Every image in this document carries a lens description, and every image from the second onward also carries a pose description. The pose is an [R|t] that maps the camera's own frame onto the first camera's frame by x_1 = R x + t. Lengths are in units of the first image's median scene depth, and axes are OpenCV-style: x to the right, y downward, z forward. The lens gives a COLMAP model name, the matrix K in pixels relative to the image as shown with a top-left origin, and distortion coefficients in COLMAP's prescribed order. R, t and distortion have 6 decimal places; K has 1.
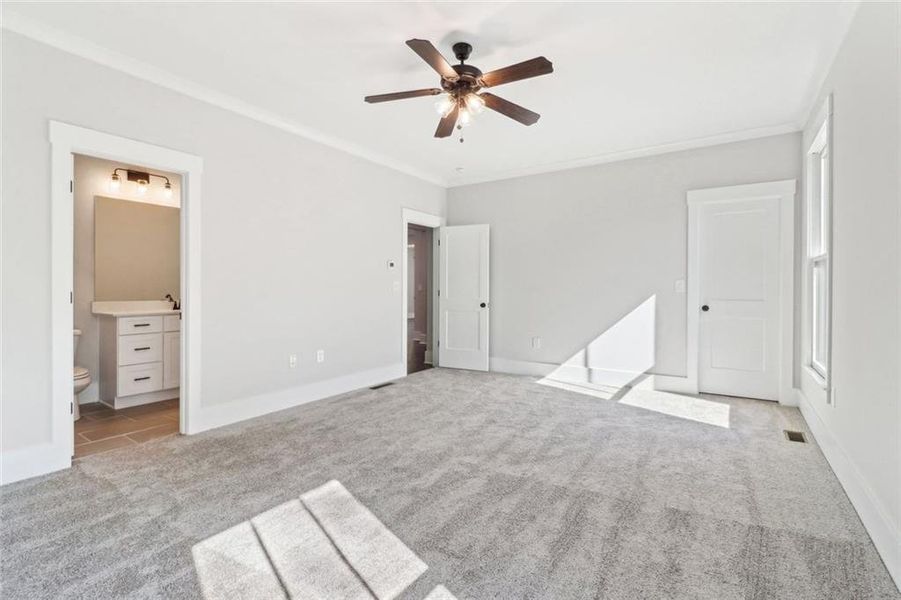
lens RADIAL K [[428.1, 0, 450.1], [0, 428.1, 280.1], [0, 0, 1]] dist [0.008582, 0.000227]
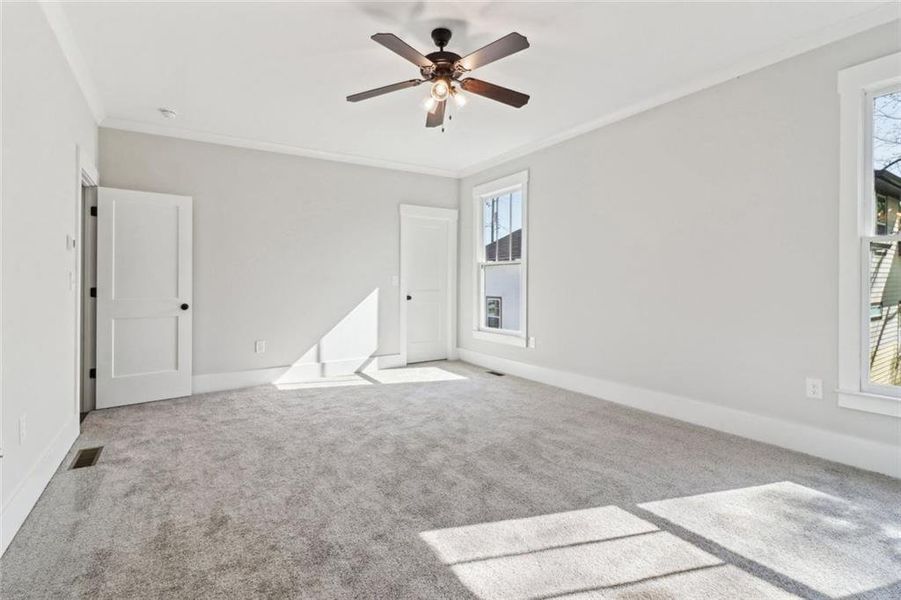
lens RADIAL K [[428.1, 0, 459.6], [0, 428.1, 282.4], [0, 0, 1]] dist [0.008582, 0.000227]
pose [[0.393410, -0.004858, 0.919350, -0.504908], [-0.011354, 0.999884, 0.010143, 0.004782], [-0.919293, -0.014429, 0.393310, 0.341729]]
